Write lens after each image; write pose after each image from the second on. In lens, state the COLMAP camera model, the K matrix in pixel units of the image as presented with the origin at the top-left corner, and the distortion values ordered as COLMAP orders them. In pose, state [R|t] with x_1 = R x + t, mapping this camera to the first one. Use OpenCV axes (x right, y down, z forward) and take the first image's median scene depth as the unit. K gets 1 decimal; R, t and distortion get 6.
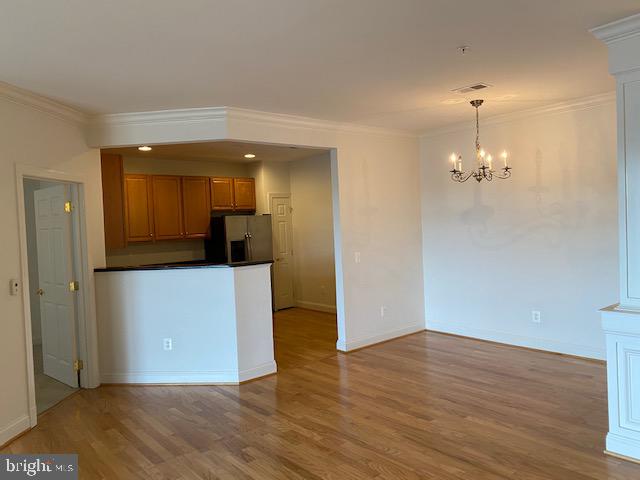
lens RADIAL K [[485.4, 0, 321.0], [0, 485.4, 234.3], [0, 0, 1]] dist [0.040064, -0.069853]
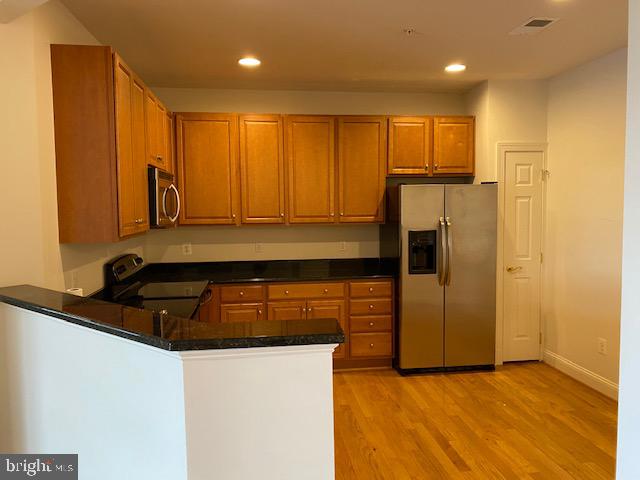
lens RADIAL K [[485.4, 0, 321.0], [0, 485.4, 234.3], [0, 0, 1]] dist [0.040064, -0.069853]
pose [[0.839613, 0.066861, -0.539055, 0.034294], [-0.037919, 0.997189, 0.064624, -0.018967], [0.541860, -0.033819, 0.839788, 0.682546]]
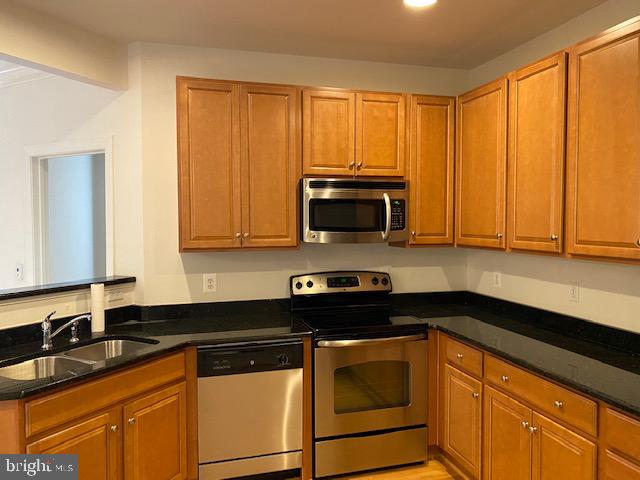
lens RADIAL K [[485.4, 0, 321.0], [0, 485.4, 234.3], [0, 0, 1]] dist [0.040064, -0.069853]
pose [[-0.410955, 0.068551, -0.909075, 0.023216], [-0.003985, 0.997024, 0.076984, -0.028687], [0.911647, 0.035259, -0.409459, 1.180609]]
